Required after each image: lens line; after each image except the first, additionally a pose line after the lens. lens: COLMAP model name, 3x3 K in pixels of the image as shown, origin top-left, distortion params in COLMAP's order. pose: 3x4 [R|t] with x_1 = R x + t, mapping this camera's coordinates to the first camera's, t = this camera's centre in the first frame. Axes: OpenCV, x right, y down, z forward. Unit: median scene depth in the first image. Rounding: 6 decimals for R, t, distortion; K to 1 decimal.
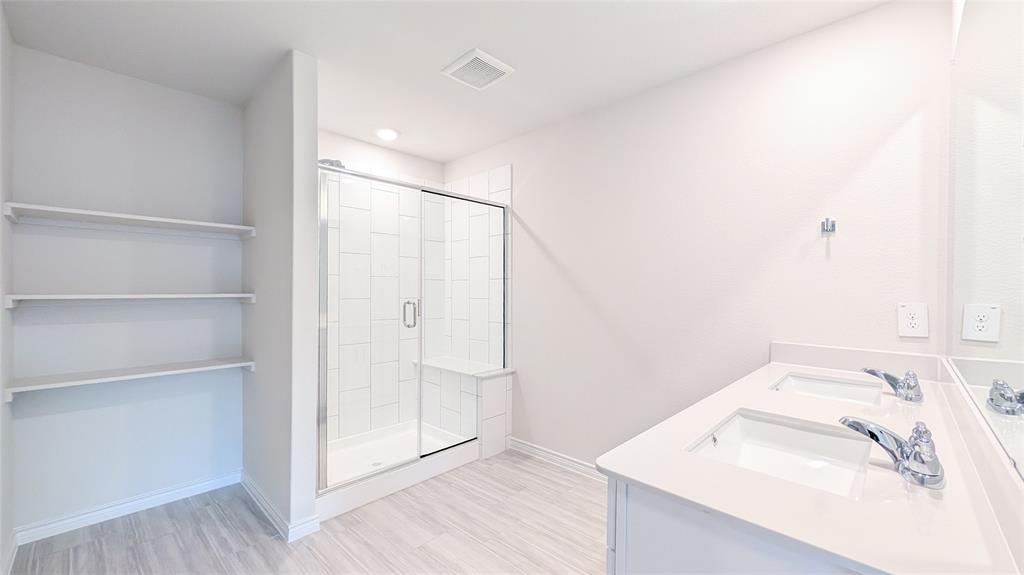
lens RADIAL K [[387.6, 0, 497.3], [0, 387.6, 292.2], [0, 0, 1]] dist [-0.001413, -0.000012]
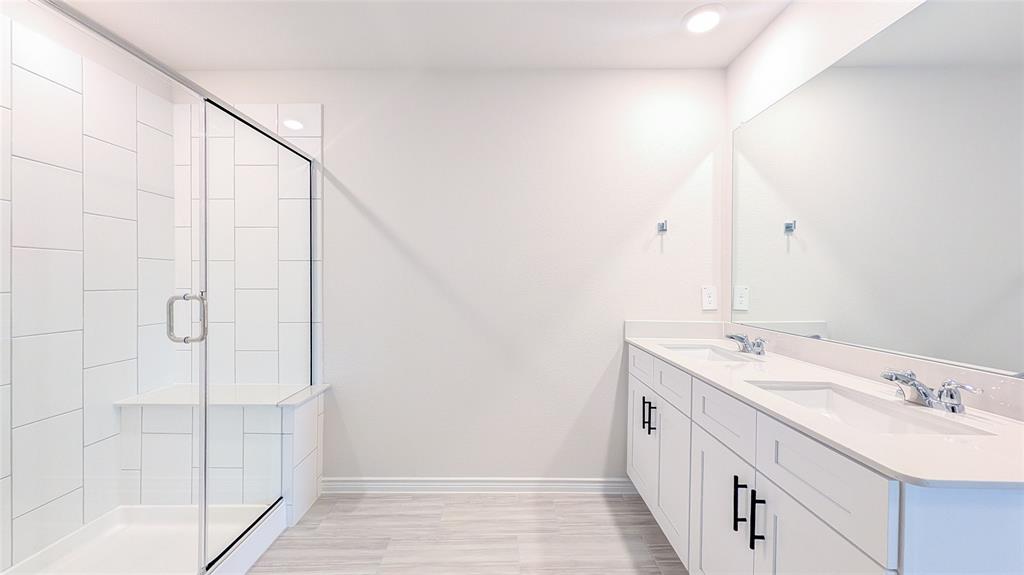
lens RADIAL K [[393.9, 0, 507.6], [0, 393.9, 283.3], [0, 0, 1]] dist [0.000286, -0.000018]
pose [[0.725964, -0.003599, 0.687723, -0.250606], [0.001969, 0.999993, 0.003154, 0.006093], [-0.687730, -0.000935, 0.725966, 0.253695]]
